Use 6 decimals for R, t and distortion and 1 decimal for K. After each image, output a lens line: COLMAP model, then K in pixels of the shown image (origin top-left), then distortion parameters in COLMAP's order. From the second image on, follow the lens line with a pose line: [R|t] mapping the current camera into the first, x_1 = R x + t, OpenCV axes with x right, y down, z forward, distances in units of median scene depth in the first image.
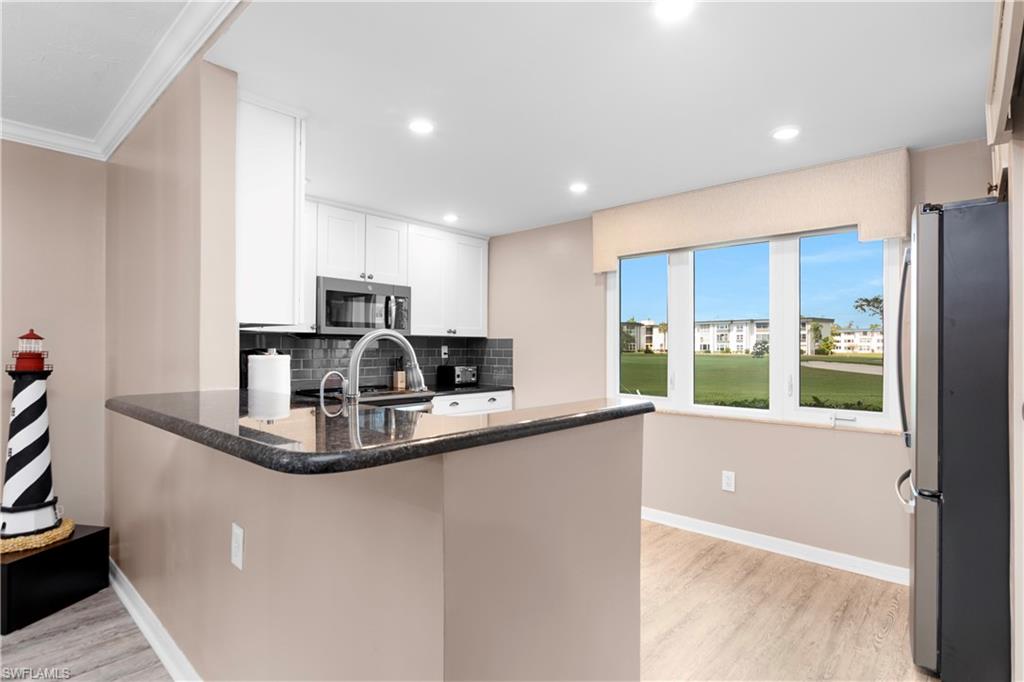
lens RADIAL K [[508.2, 0, 516.2], [0, 508.2, 345.3], [0, 0, 1]] dist [-0.001037, 0.000775]
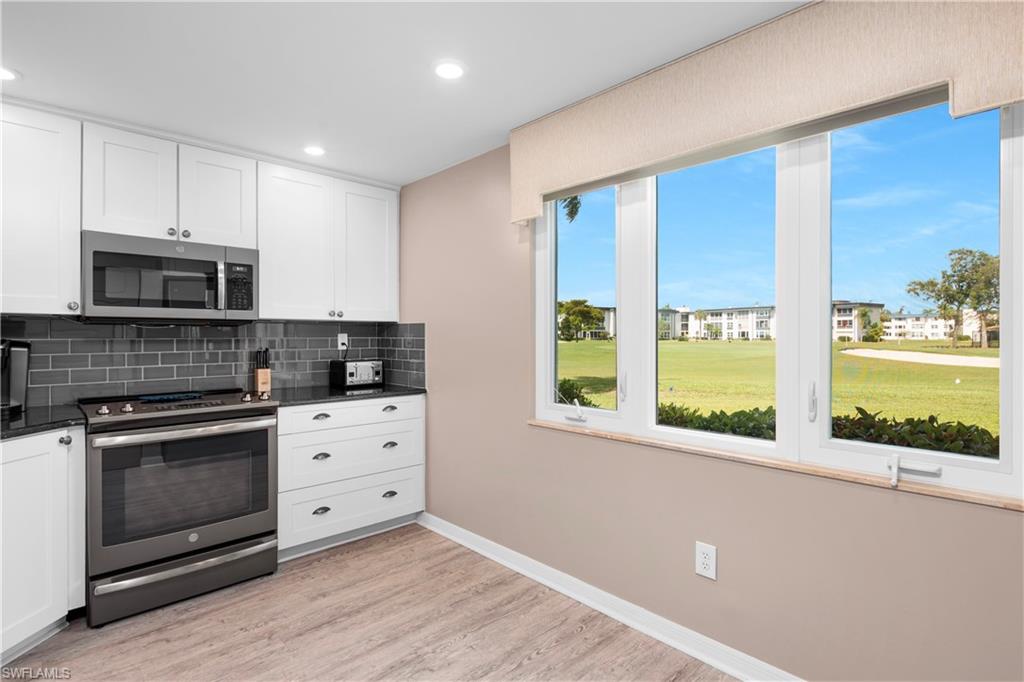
lens RADIAL K [[508.2, 0, 512.4], [0, 508.2, 337.4], [0, 0, 1]] dist [-0.001037, 0.000775]
pose [[0.997399, -0.005057, -0.071897, 0.168822], [0.005579, 0.999960, 0.007055, 0.002761], [0.071859, -0.007438, 0.997387, 0.282338]]
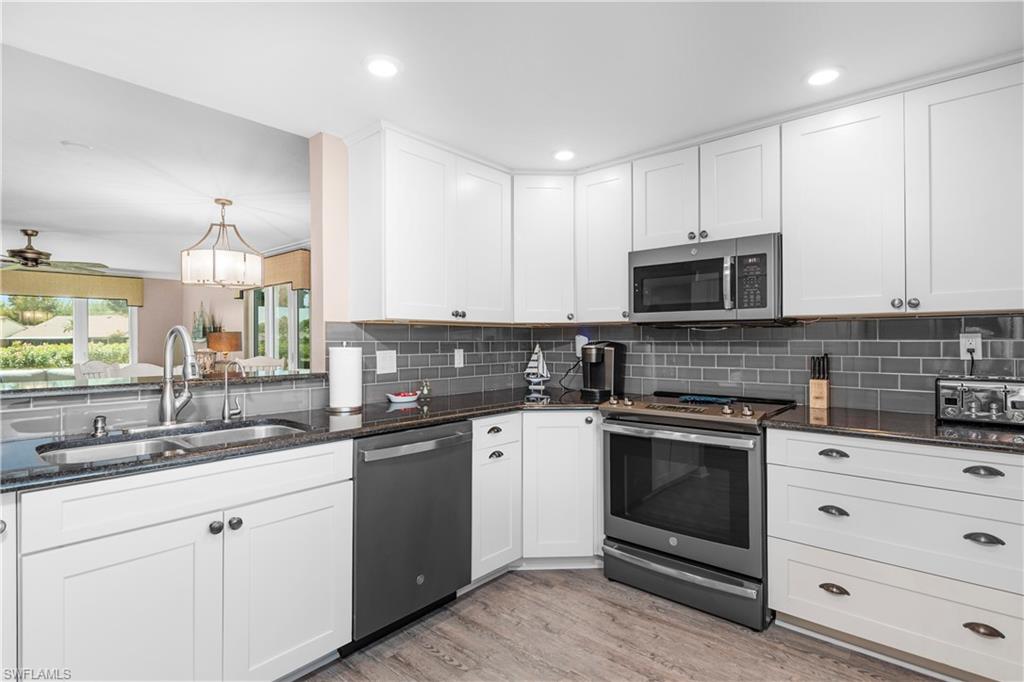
lens RADIAL K [[508.2, 0, 509.3], [0, 508.2, 339.2], [0, 0, 1]] dist [-0.001037, 0.000775]
pose [[0.015918, -0.002886, -0.999869, 0.319034], [0.010583, 0.999940, -0.002718, 0.003182], [0.999817, -0.010538, 0.015947, 0.602245]]
